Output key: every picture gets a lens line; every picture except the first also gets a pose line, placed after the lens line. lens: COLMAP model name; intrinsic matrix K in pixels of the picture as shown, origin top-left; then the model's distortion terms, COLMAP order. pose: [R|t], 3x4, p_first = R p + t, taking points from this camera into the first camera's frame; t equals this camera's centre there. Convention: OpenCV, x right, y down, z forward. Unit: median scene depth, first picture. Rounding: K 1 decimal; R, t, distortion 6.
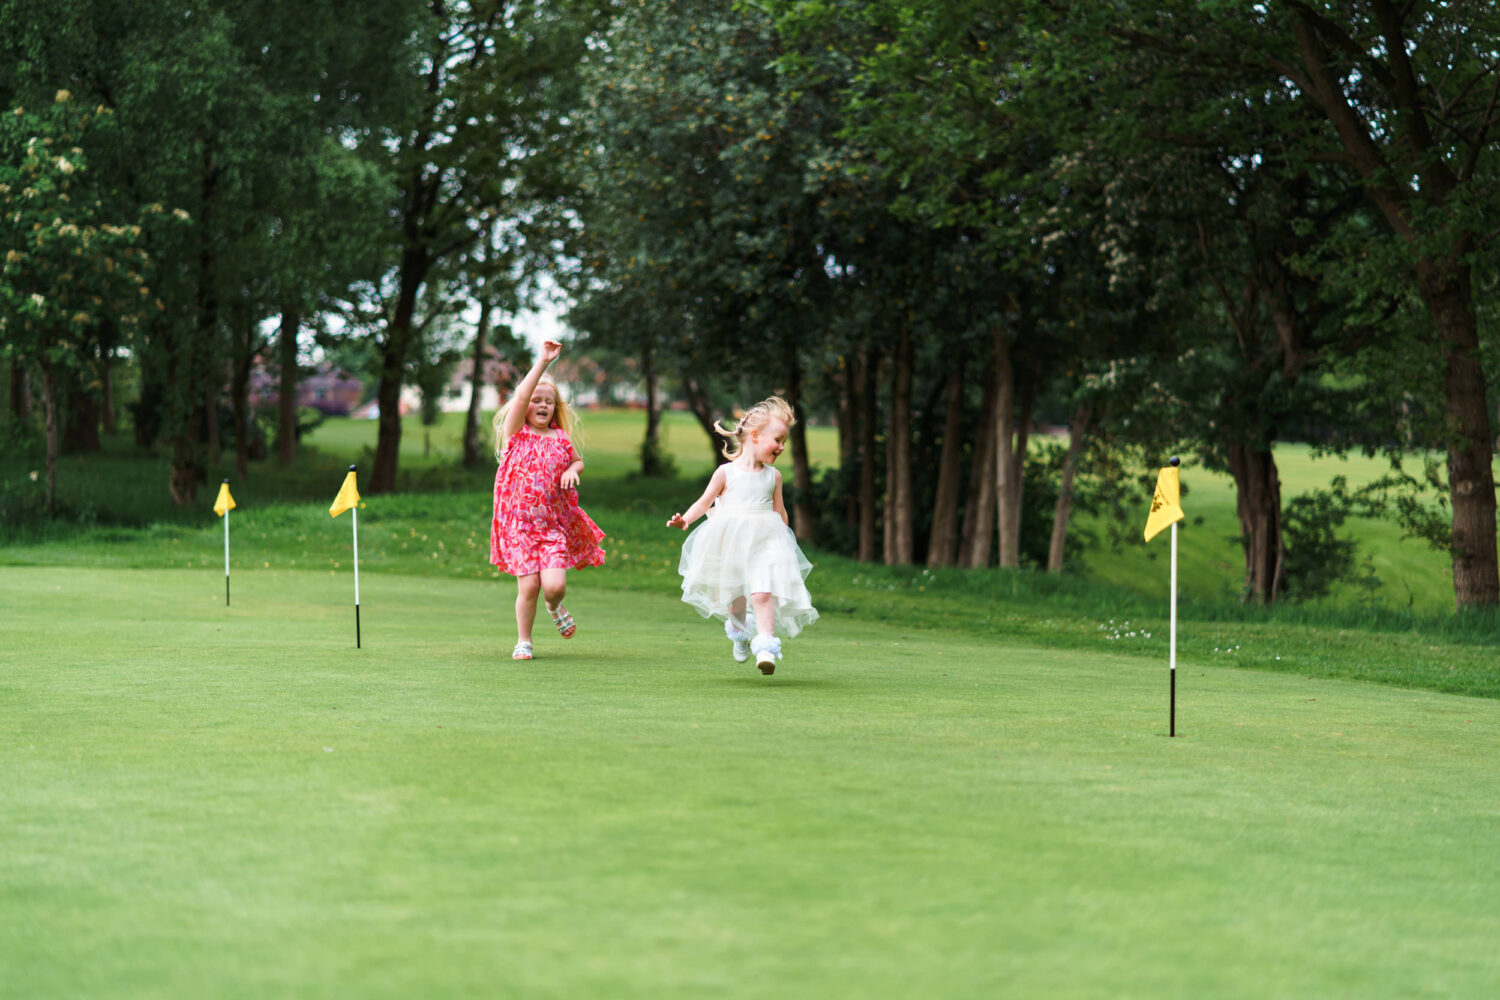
lens RADIAL K [[3461.9, 0, 750.0], [0, 3461.9, 500.0], [0, 0, 1]] dist [0.077911, -0.683177]
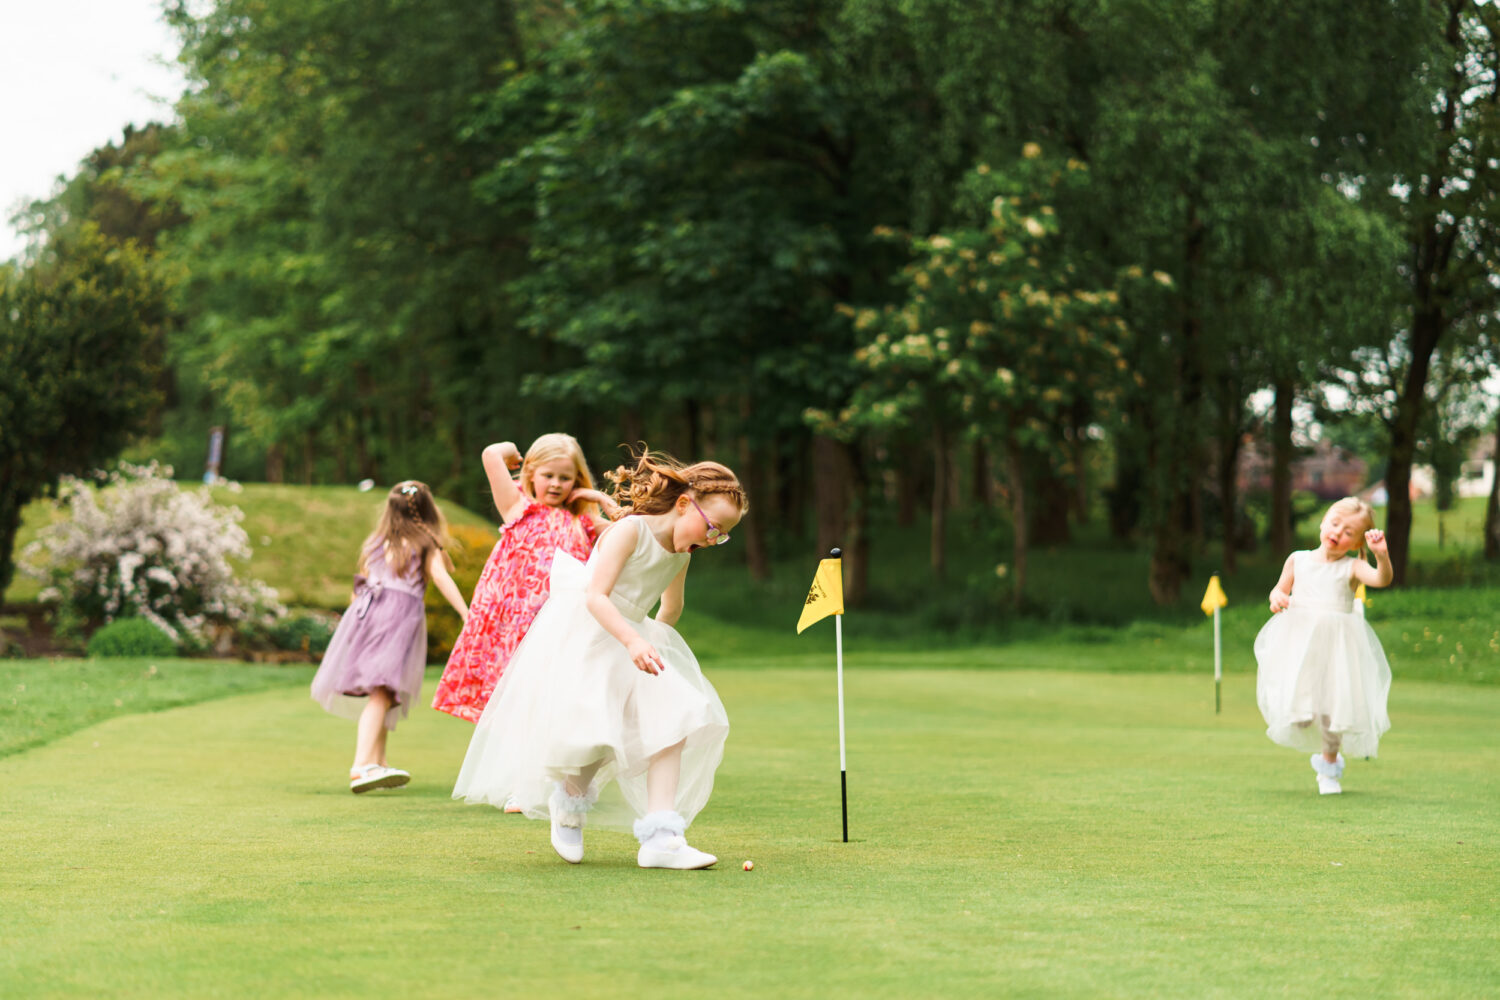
lens RADIAL K [[3461.9, 0, 750.0], [0, 3461.9, 500.0], [0, 0, 1]] dist [0.077911, -0.683177]
pose [[0.957970, -0.007552, -0.286770, -0.009606], [0.000402, 0.999688, -0.024984, -0.002678], [0.286869, 0.023819, 0.957674, 0.112496]]
